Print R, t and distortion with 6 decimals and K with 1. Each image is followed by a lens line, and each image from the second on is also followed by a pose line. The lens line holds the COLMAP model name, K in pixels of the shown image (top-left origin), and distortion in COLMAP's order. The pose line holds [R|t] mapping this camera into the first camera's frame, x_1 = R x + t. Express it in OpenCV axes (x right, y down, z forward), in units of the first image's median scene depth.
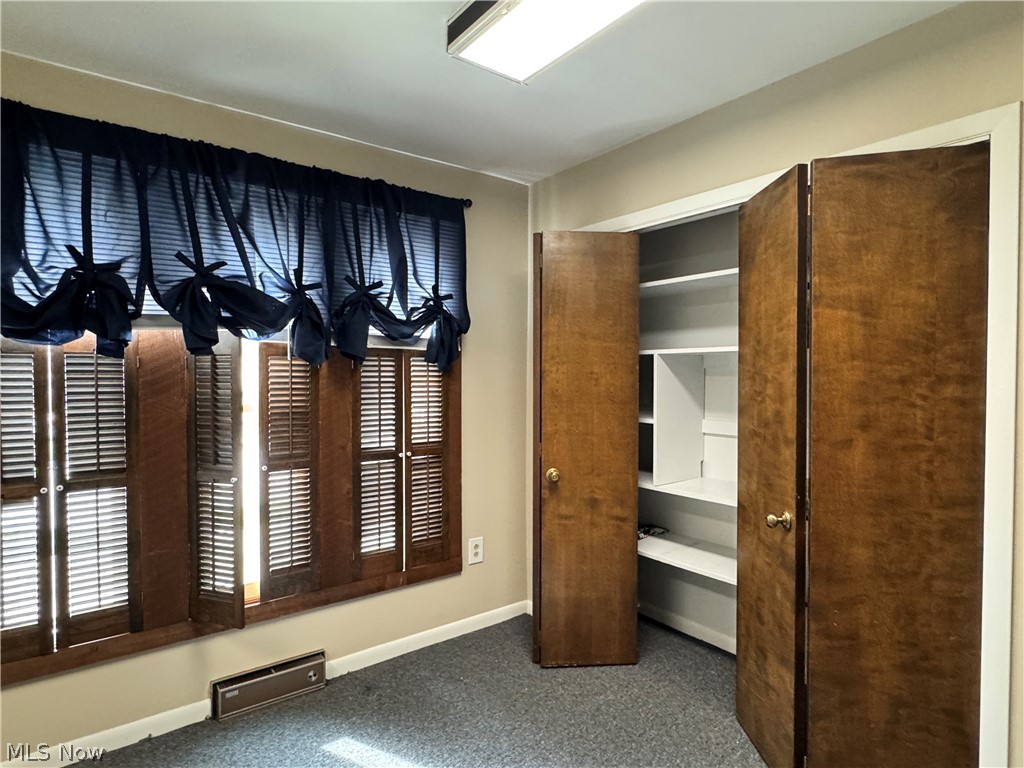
lens RADIAL K [[568.7, 0, 507.1], [0, 568.7, 386.4], [0, 0, 1]] dist [-0.000751, 0.002100]
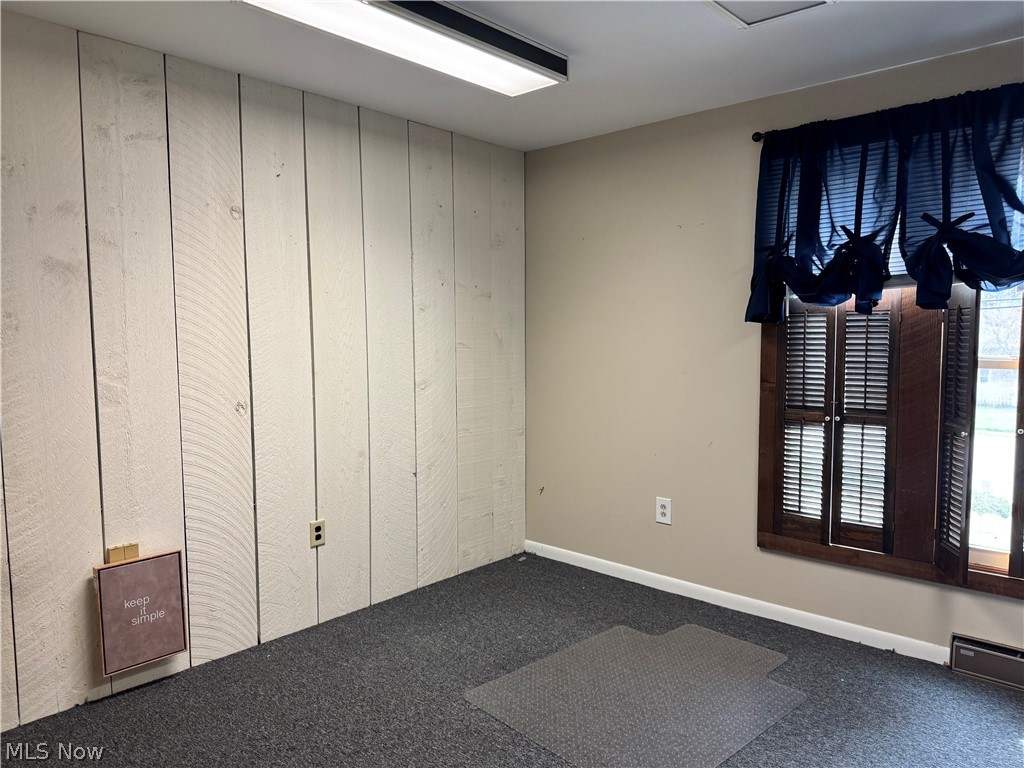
lens RADIAL K [[719.9, 0, 512.5], [0, 719.9, 387.8], [0, 0, 1]] dist [-0.004281, -0.003347]
pose [[0.180061, 0.074277, -0.980847, 0.575233], [-0.015375, 0.997236, 0.072695, 0.003745], [0.983535, 0.001991, 0.180706, -0.001869]]
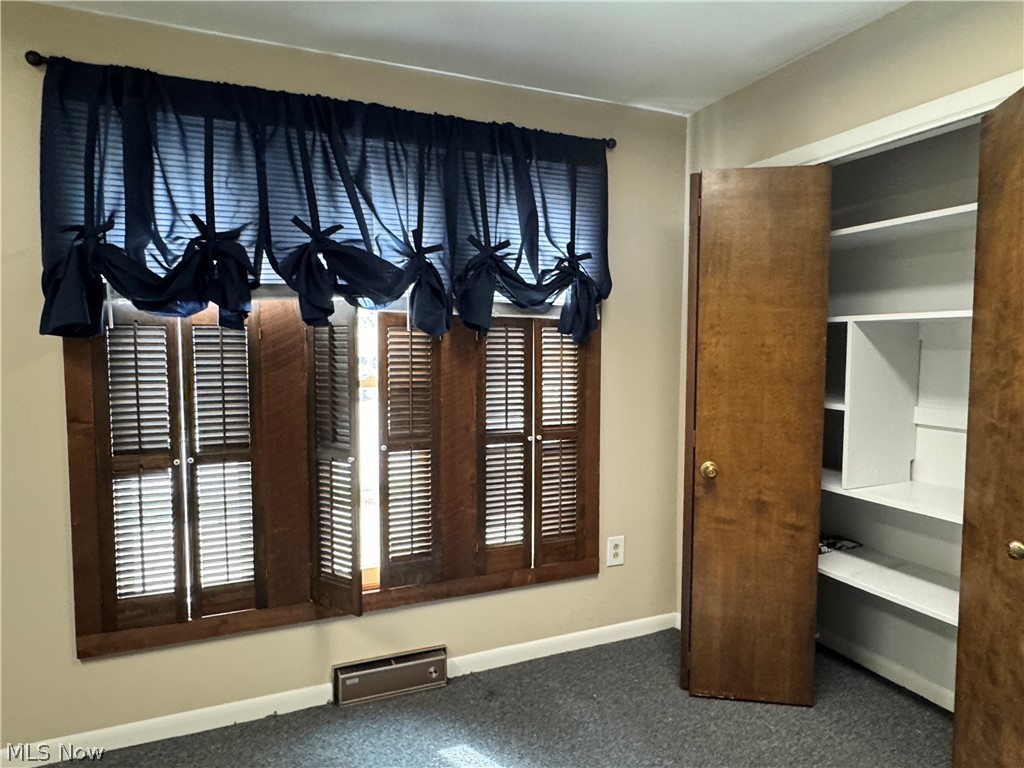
lens RADIAL K [[631.5, 0, 510.2], [0, 631.5, 387.6], [0, 0, 1]] dist [-0.003035, 0.003266]
pose [[0.970871, 0.017086, -0.238994, 0.020370], [-0.006590, 0.998981, 0.044649, -0.002457], [0.239513, -0.041774, 0.969994, 0.055714]]
